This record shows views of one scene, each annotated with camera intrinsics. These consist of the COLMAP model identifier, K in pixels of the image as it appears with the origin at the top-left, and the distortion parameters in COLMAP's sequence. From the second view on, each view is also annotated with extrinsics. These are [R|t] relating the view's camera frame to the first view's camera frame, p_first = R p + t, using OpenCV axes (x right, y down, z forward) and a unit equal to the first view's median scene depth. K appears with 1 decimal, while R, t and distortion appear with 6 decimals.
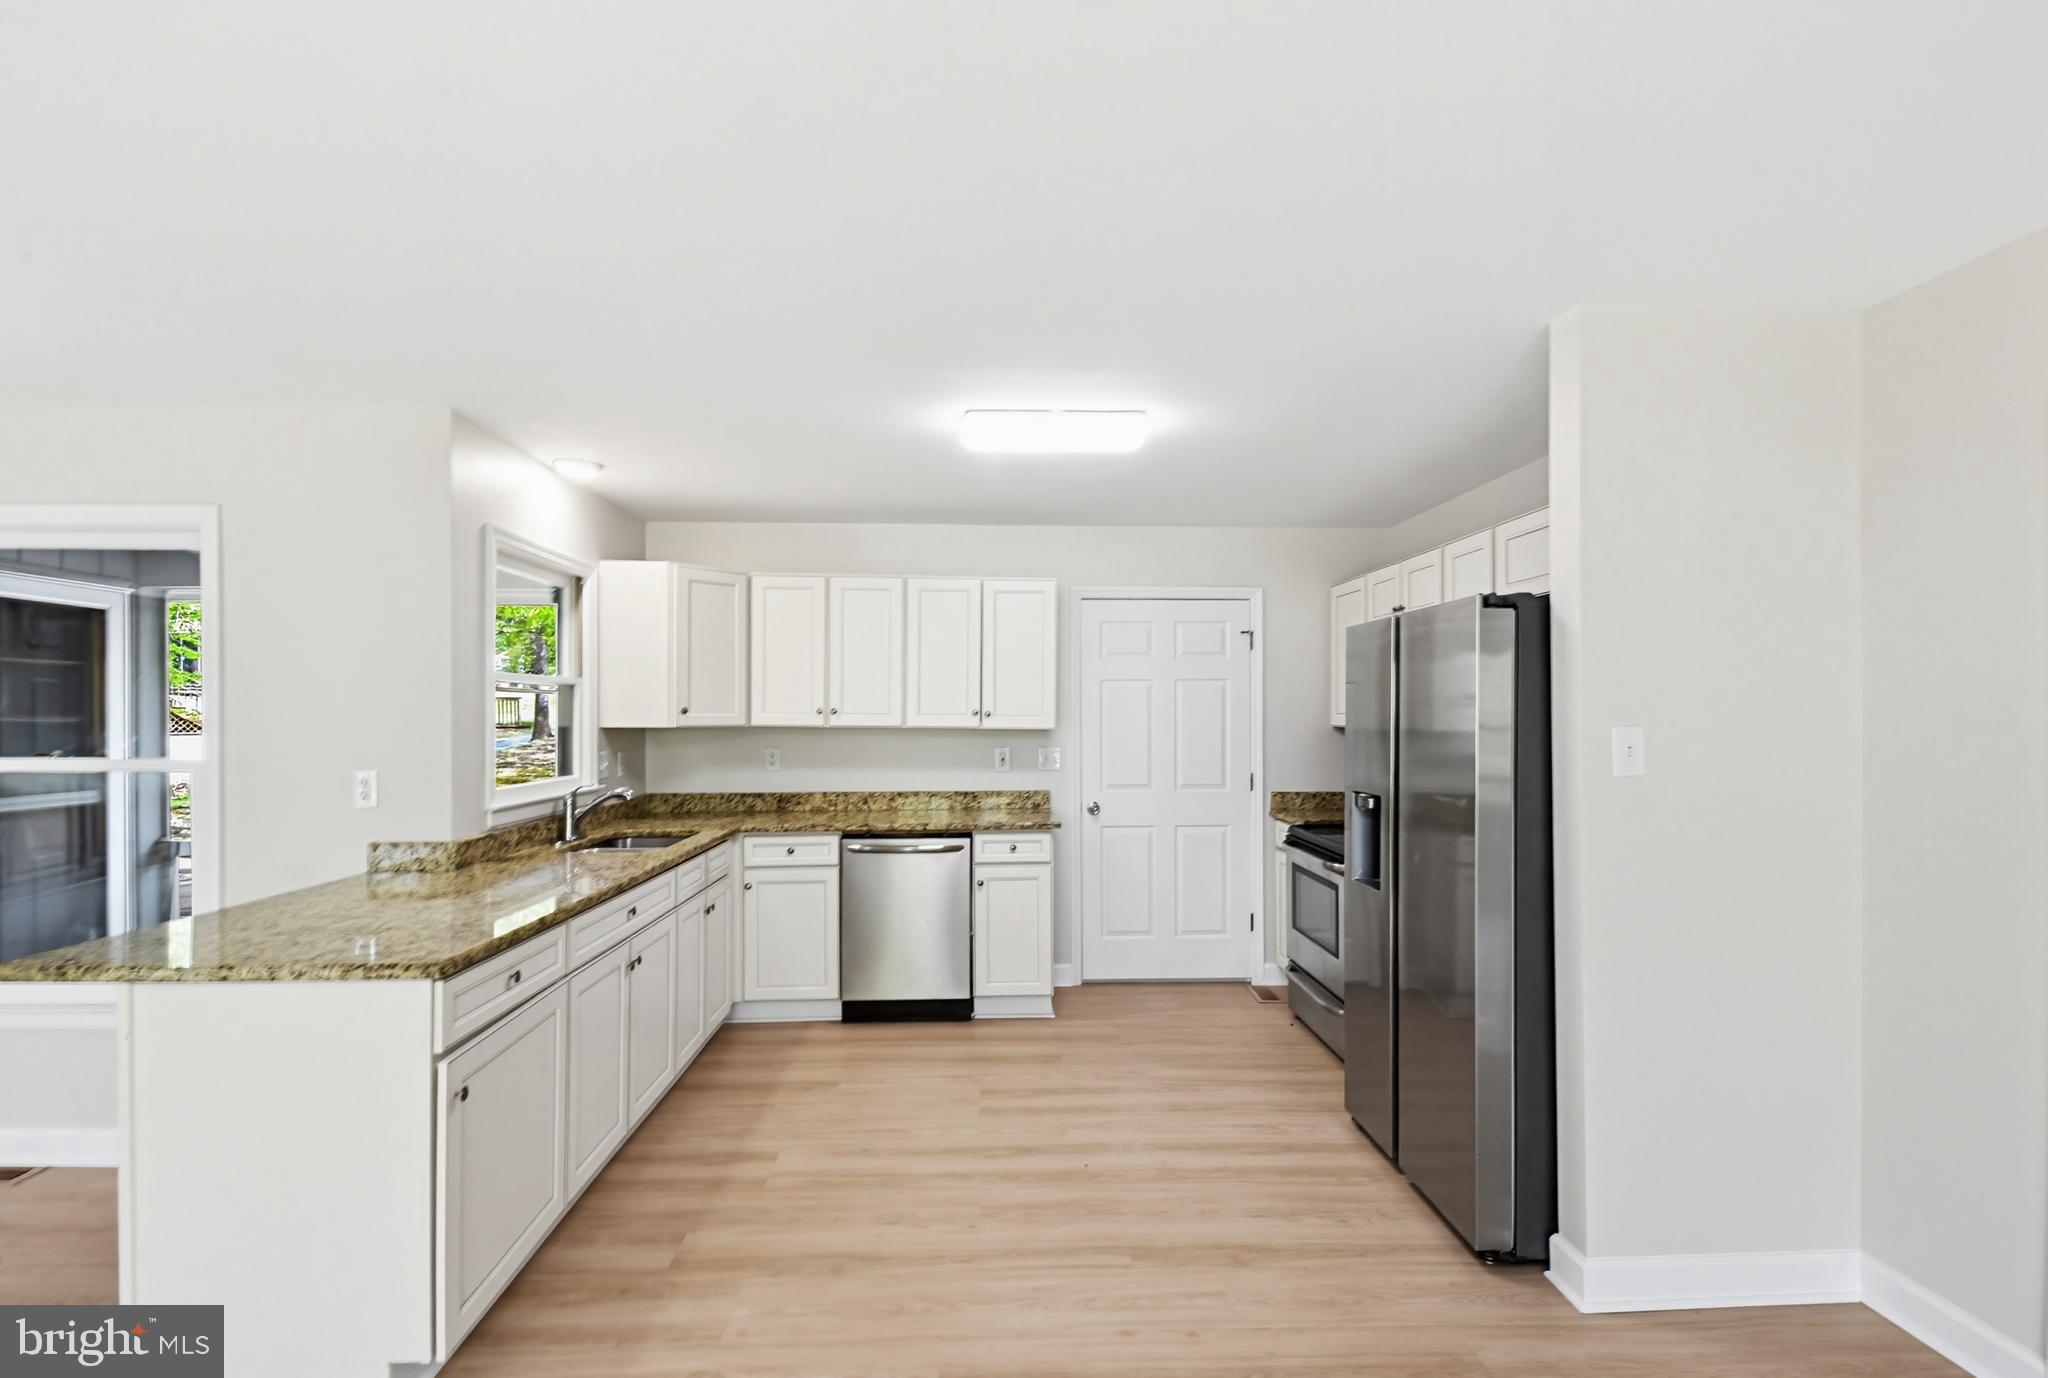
lens RADIAL K [[949.4, 0, 1009.7], [0, 949.4, 719.6], [0, 0, 1]] dist [0.046097, -0.036367]
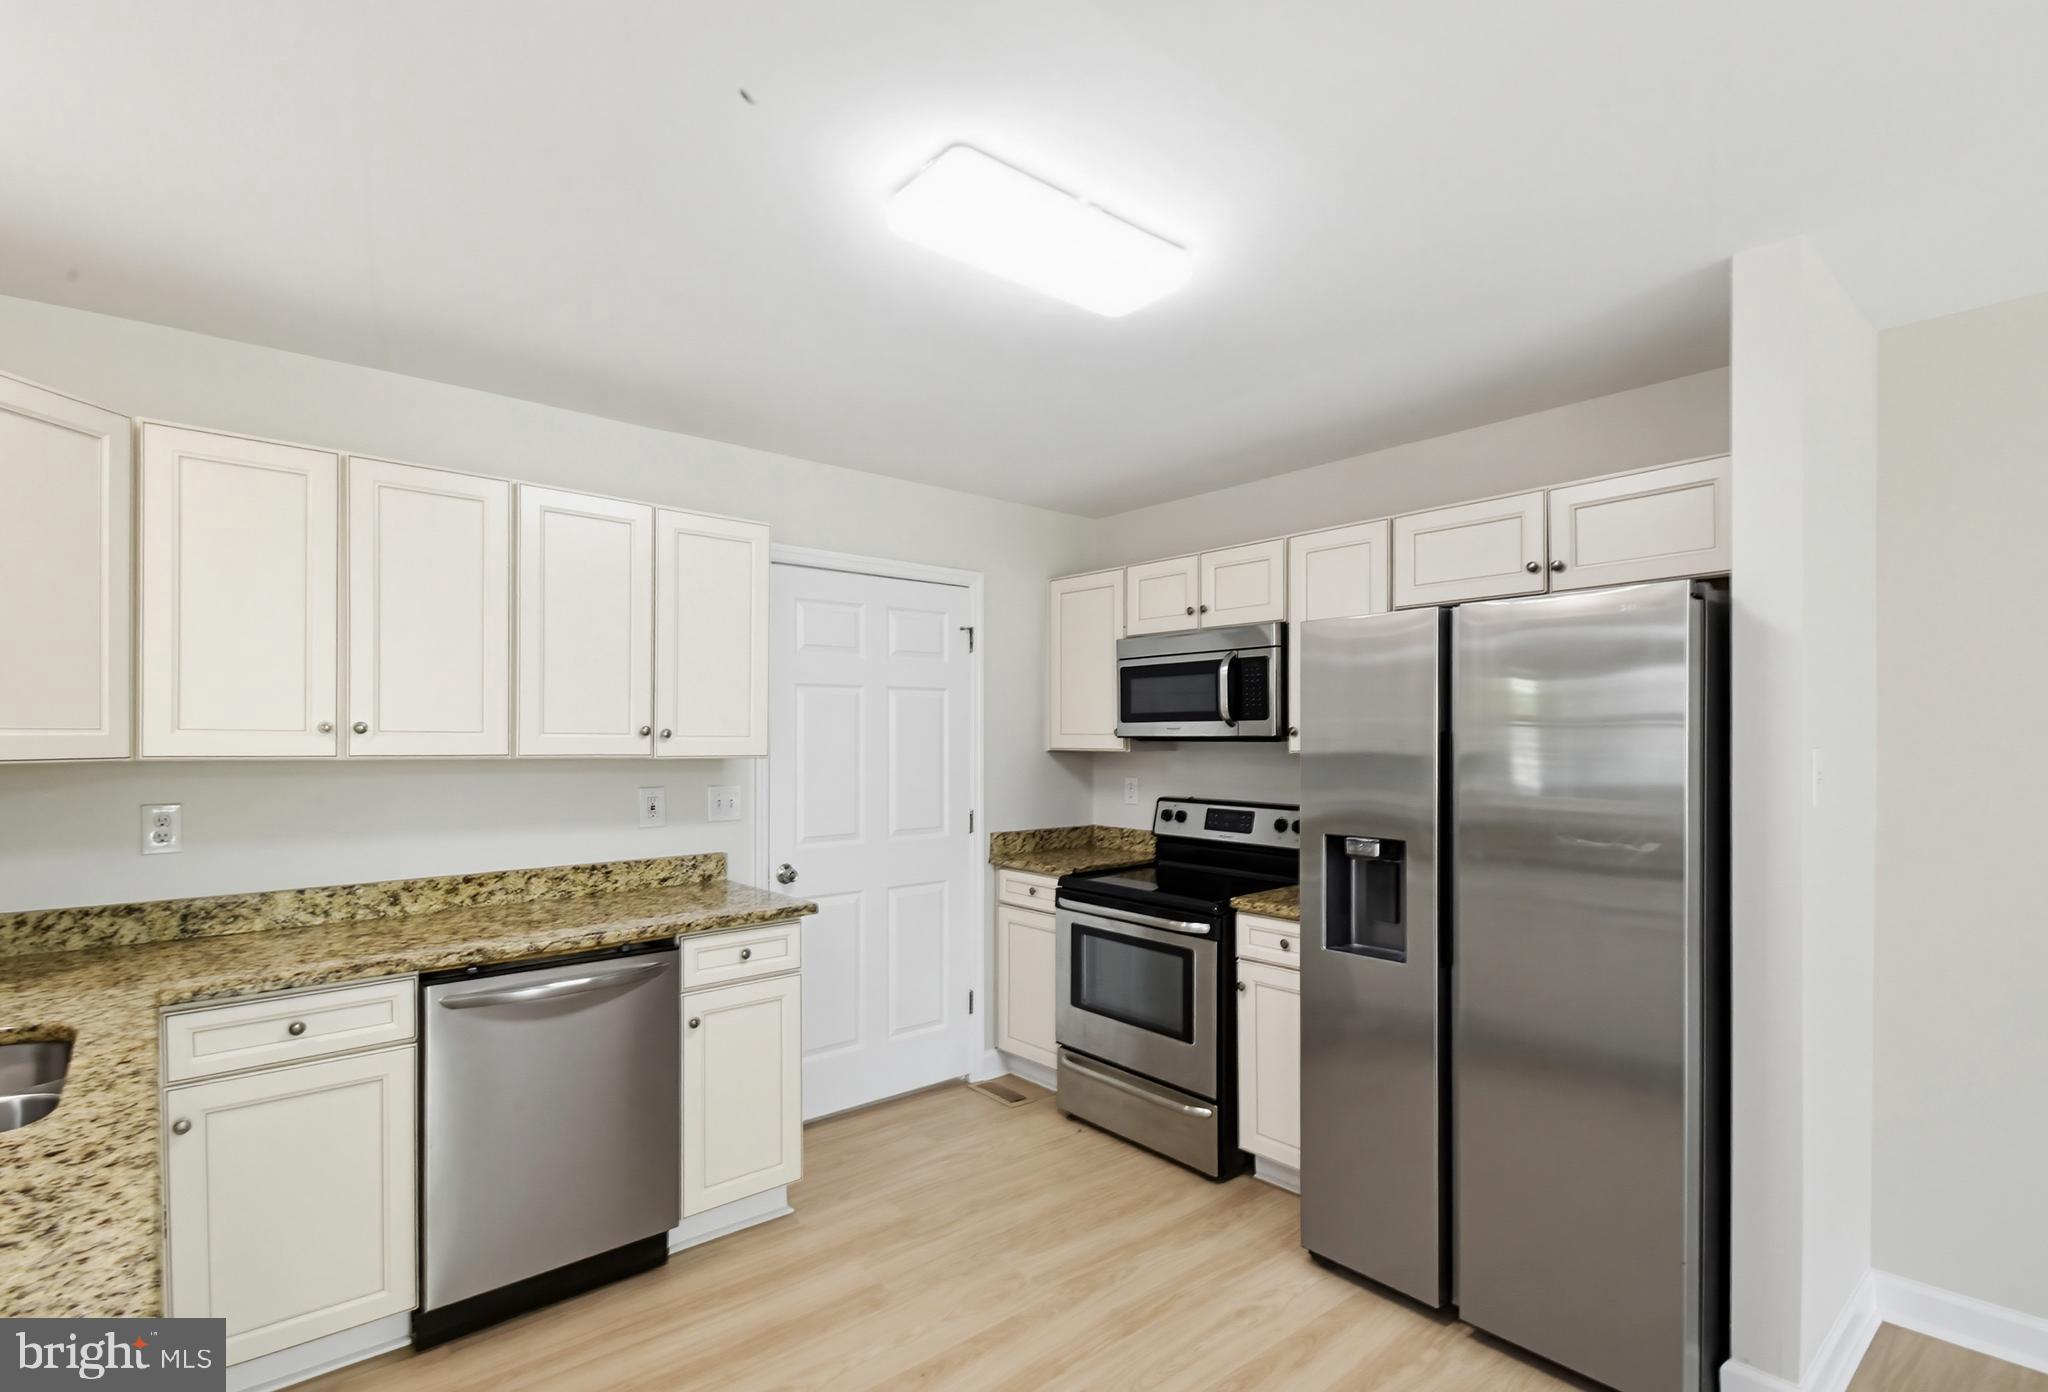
lens RADIAL K [[989.1, 0, 1001.8], [0, 989.1, 740.8], [0, 0, 1]] dist [0.055571, -0.035863]
pose [[0.786678, -0.003075, 0.617356, -0.246079], [0.003826, 0.999993, 0.000105, -0.000877], [-0.617352, 0.002280, 0.786684, 0.376335]]
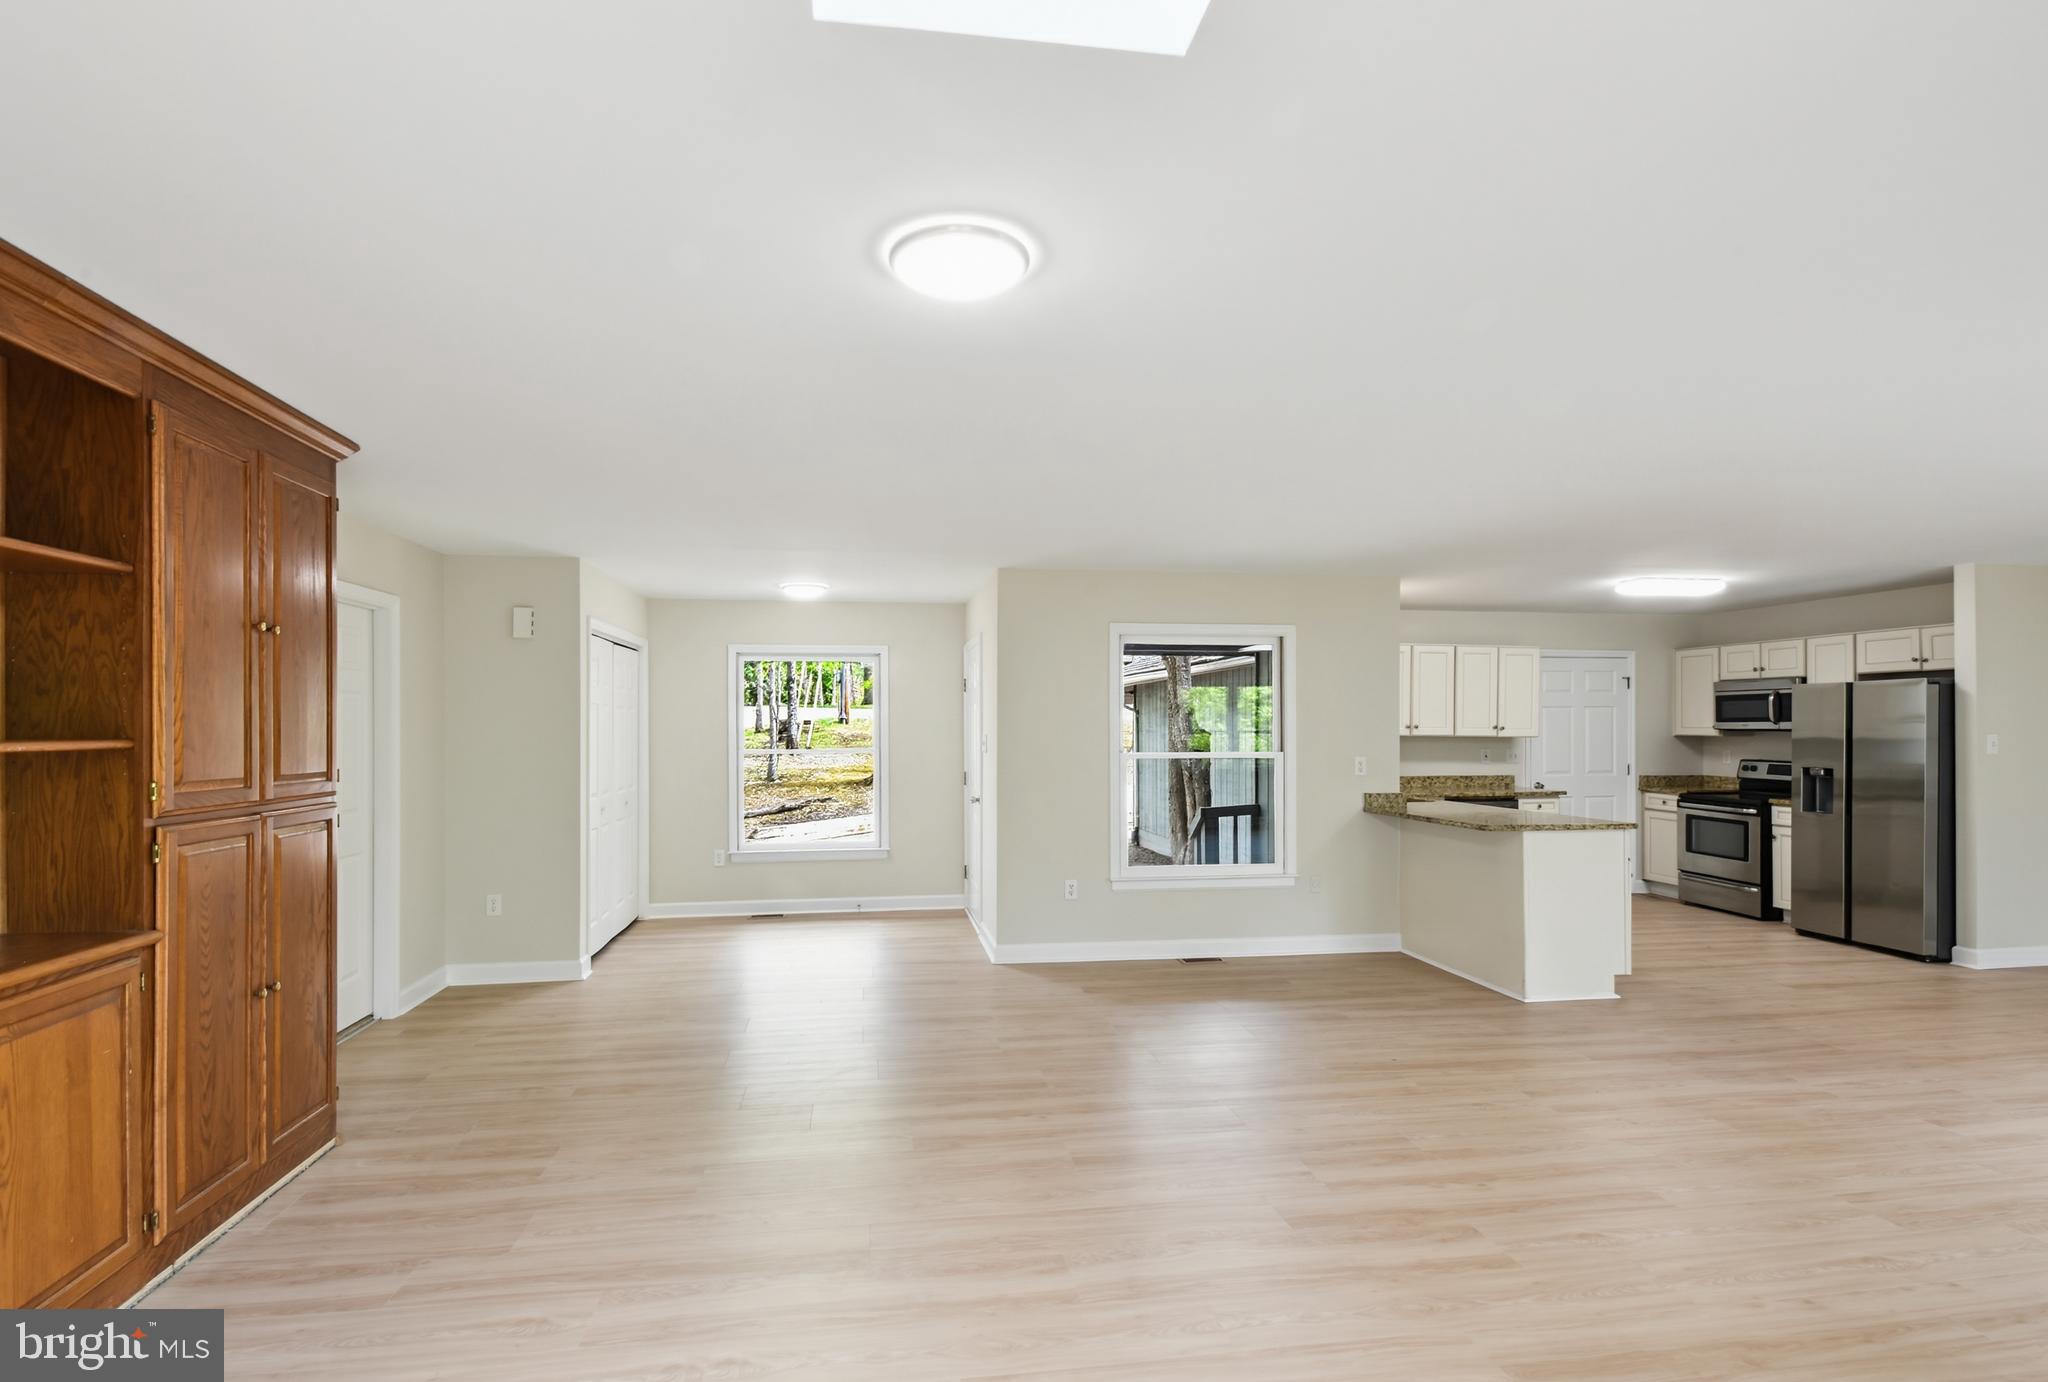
lens RADIAL K [[983.0, 0, 993.4], [0, 983.0, 729.5], [0, 0, 1]] dist [0.054295, -0.037006]
pose [[0.994395, -0.001811, 0.105711, -1.106553], [0.002252, 0.999989, -0.004052, 0.001327], [-0.105702, 0.004267, 0.994389, -0.651219]]
